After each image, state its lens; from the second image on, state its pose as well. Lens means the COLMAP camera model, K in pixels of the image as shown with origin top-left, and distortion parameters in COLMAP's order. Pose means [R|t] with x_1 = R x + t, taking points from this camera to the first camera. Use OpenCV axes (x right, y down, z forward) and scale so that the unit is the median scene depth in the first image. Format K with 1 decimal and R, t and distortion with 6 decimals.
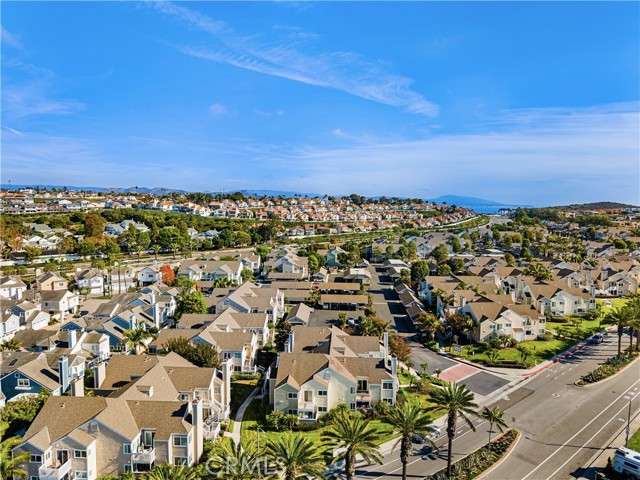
lens RADIAL K [[433.1, 0, 337.2], [0, 433.1, 228.5], [0, 0, 1]] dist [0.041293, -0.048755]
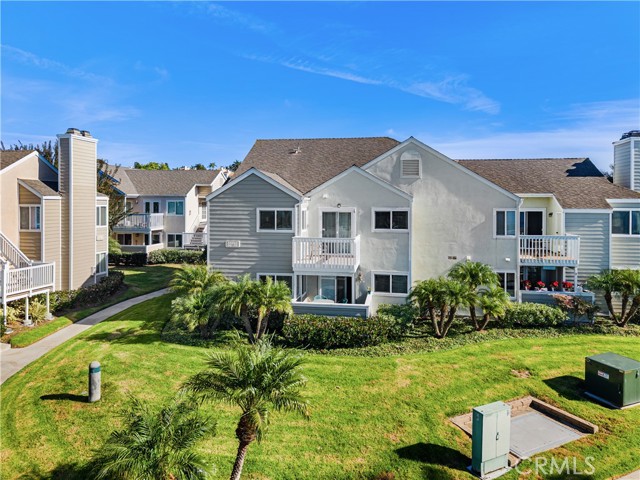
lens RADIAL K [[434.4, 0, 338.5], [0, 434.4, 228.9], [0, 0, 1]] dist [0.050651, -0.051618]
pose [[0.992114, -0.018255, -0.124006, -0.014655], [0.015259, 0.999569, -0.025069, 0.175855], [0.124410, 0.022979, 0.991965, 0.333502]]
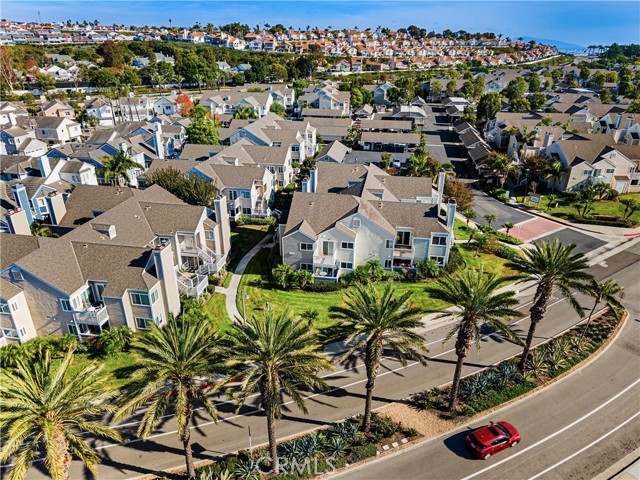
lens RADIAL K [[433.1, 0, 337.2], [0, 433.1, 228.5], [0, 0, 1]] dist [0.041293, -0.048755]
pose [[0.992827, 0.045398, -0.110607, 0.013053], [-0.007148, 0.945989, 0.324121, 0.051720], [0.119347, -0.321006, 0.939527, 0.145339]]
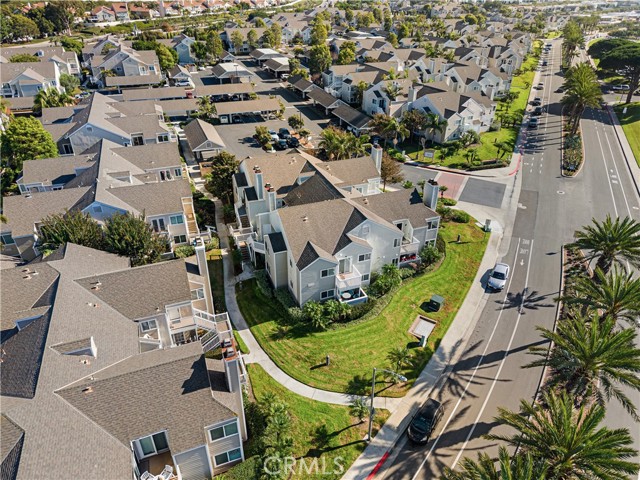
lens RADIAL K [[431.7, 0, 323.5], [0, 431.7, 226.6], [0, 0, 1]] dist [0.007013, 0.001193]
pose [[0.914354, -0.198530, 0.352905, -0.138684], [0.024773, 0.897349, 0.440626, 0.023412], [-0.404157, -0.394146, 0.825413, 0.231303]]
